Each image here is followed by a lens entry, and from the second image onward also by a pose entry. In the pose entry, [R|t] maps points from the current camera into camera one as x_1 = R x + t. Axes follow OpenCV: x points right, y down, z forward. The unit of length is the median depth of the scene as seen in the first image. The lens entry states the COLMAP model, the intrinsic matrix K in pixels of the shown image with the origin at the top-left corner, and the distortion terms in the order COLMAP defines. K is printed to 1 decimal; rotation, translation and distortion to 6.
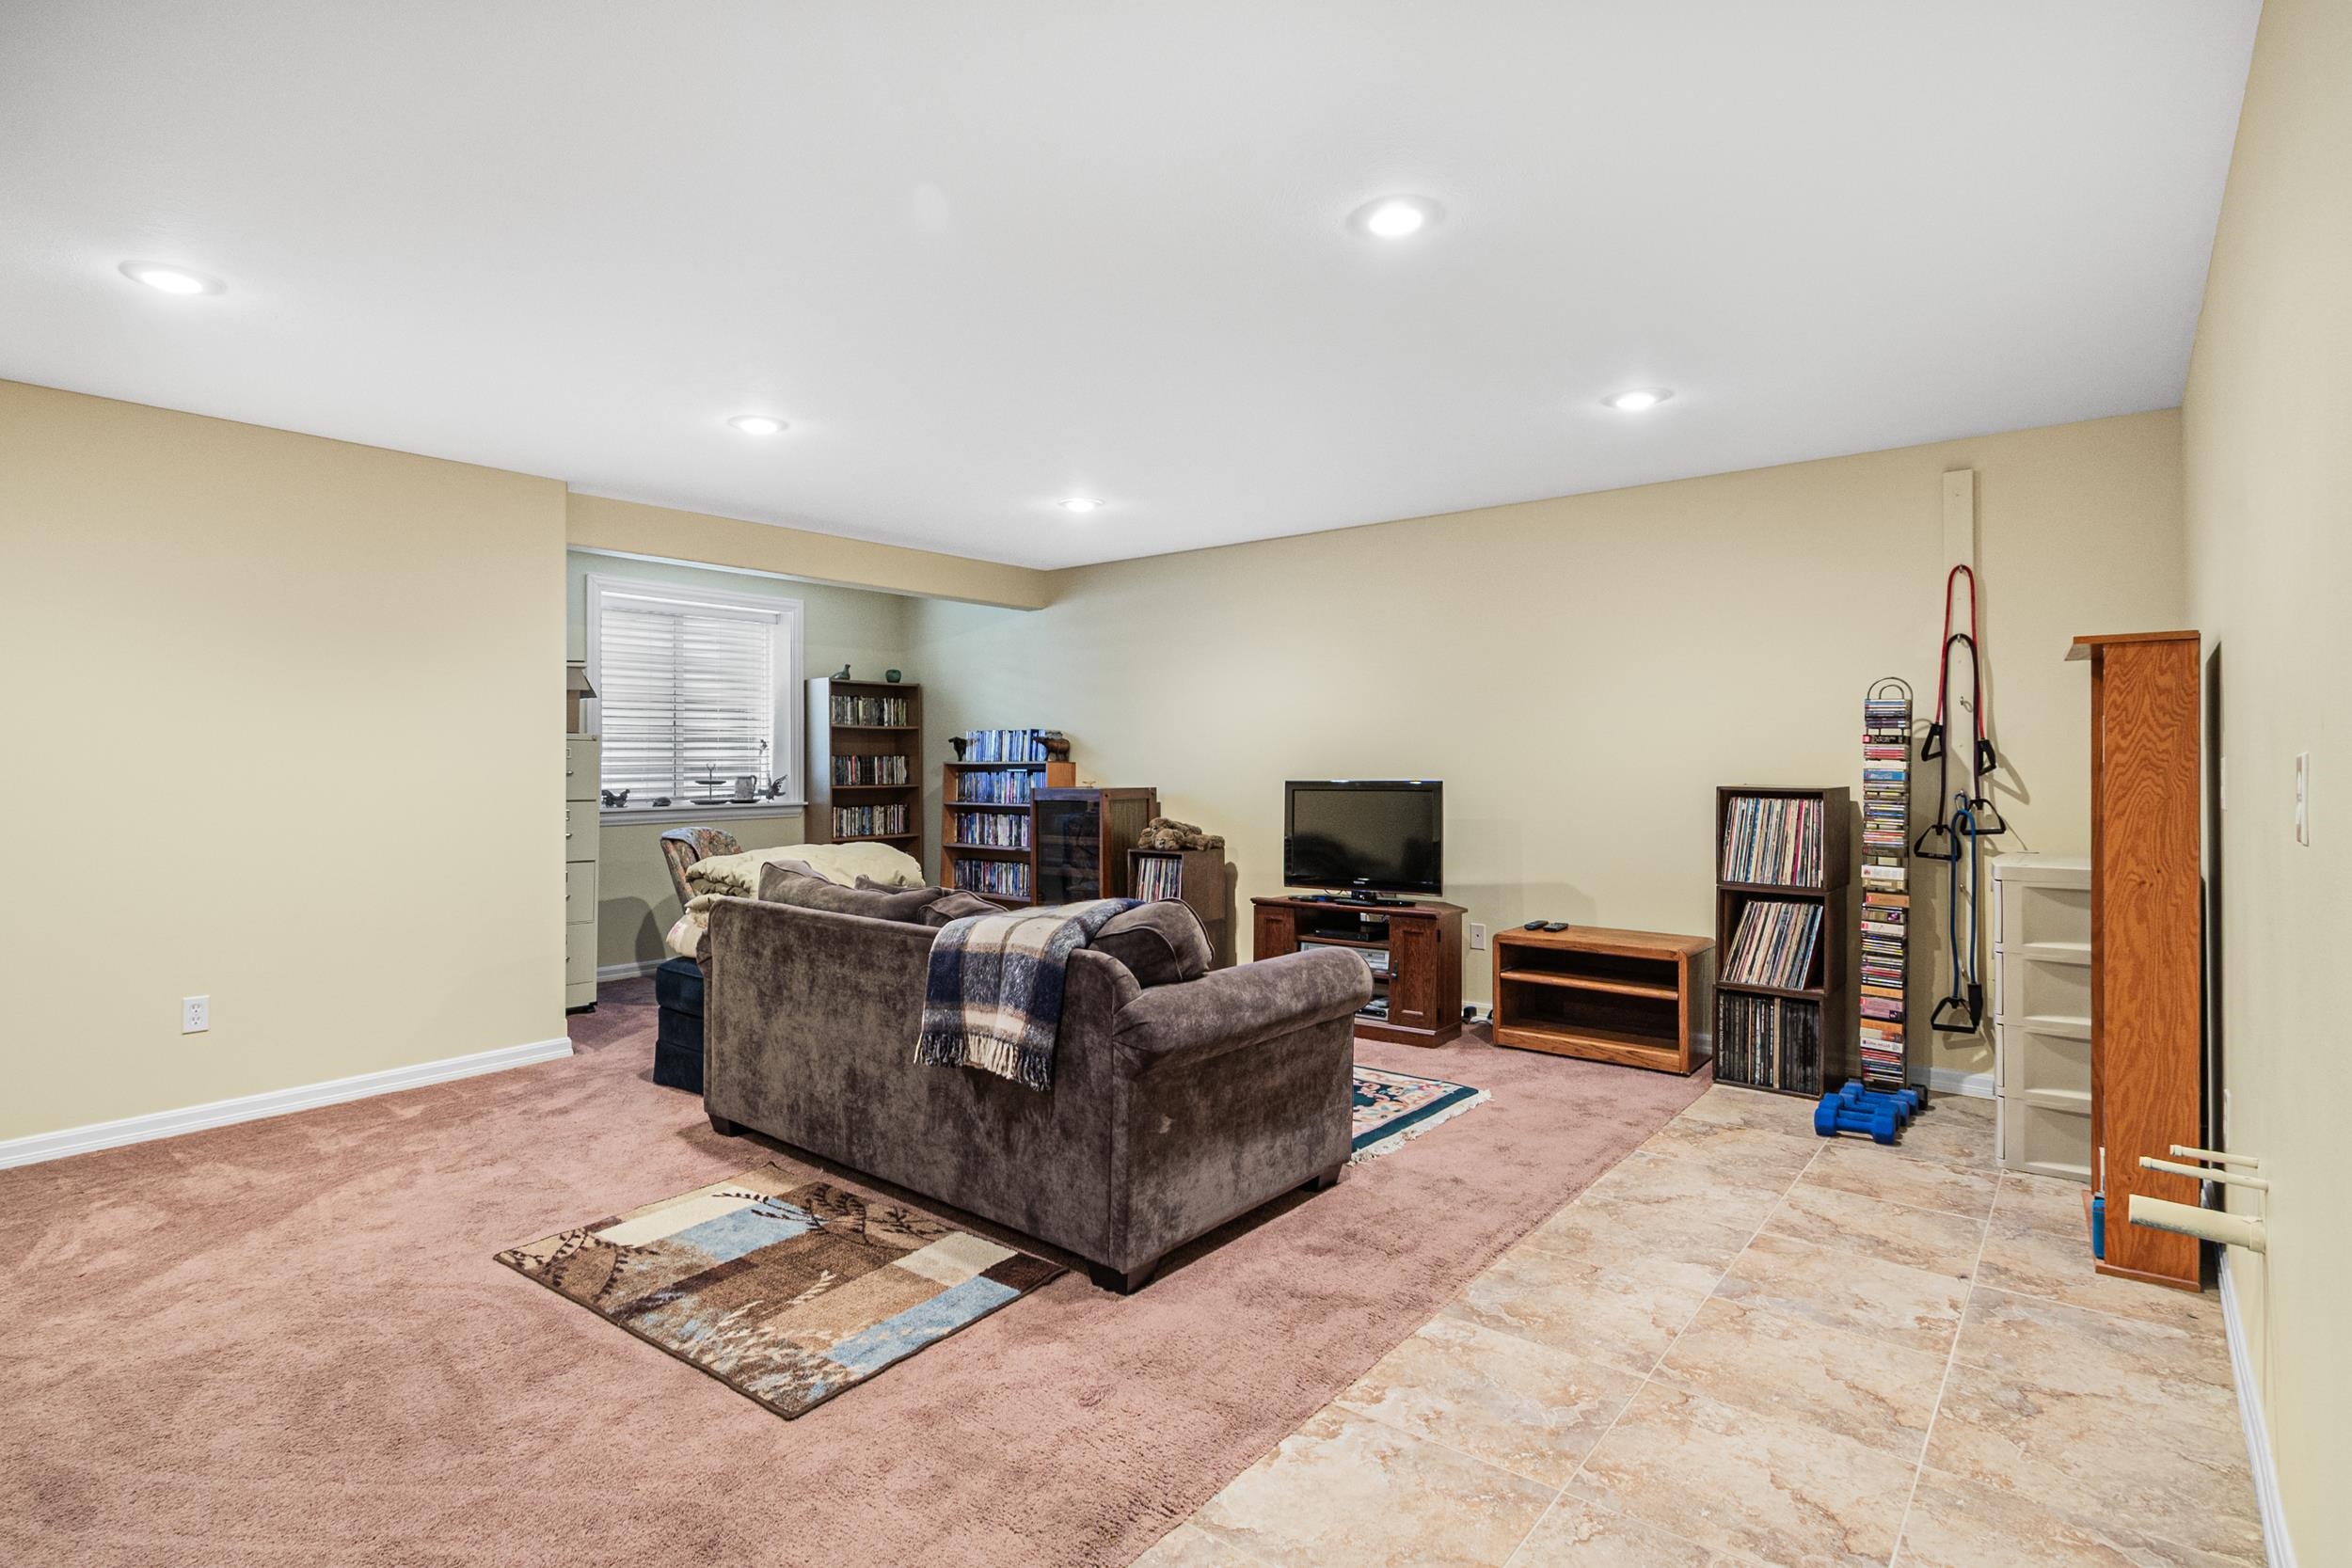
lens RADIAL K [[1161.3, 0, 1176.7], [0, 1161.3, 769.1], [0, 0, 1]] dist [-0.010269, -0.000872]
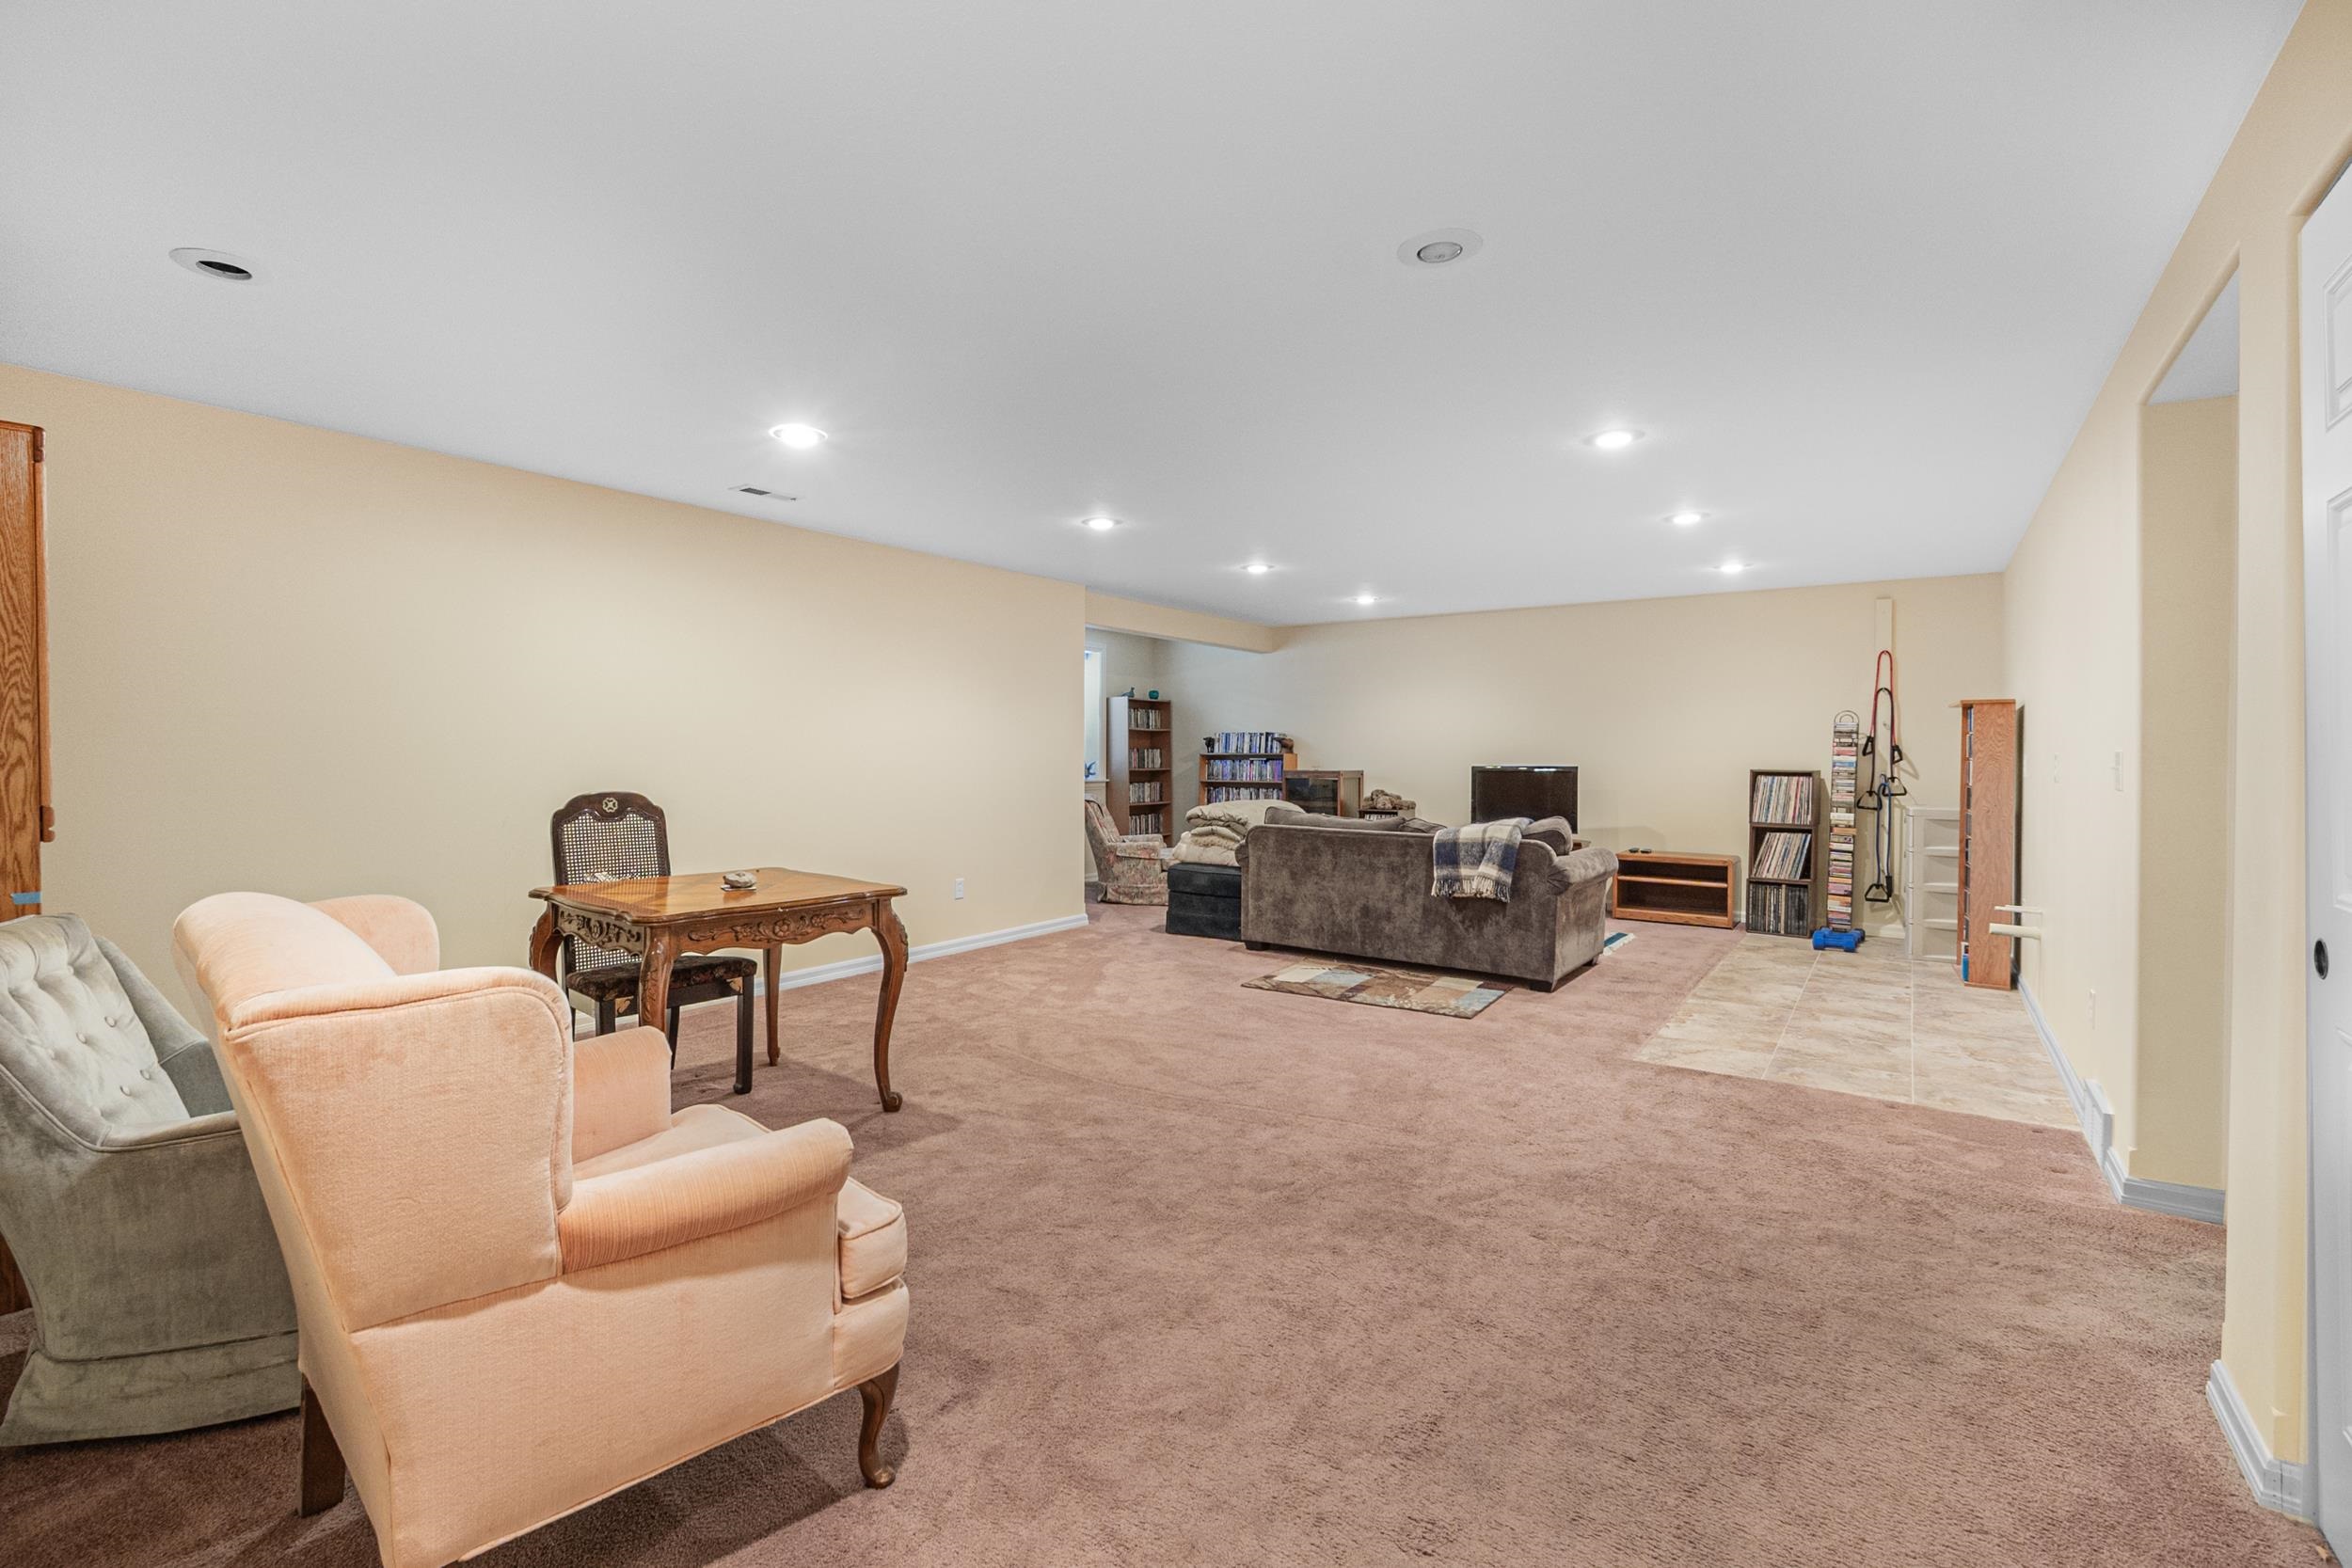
lens RADIAL K [[1030.8, 0, 1174.8], [0, 1030.8, 778.9], [0, 0, 1]] dist [0.000022, 0.000202]
pose [[0.998097, 0.005322, 0.061437, -0.557220], [-0.006355, 0.999841, 0.016633, 0.008786], [-0.061339, -0.016992, 0.997972, -0.581915]]
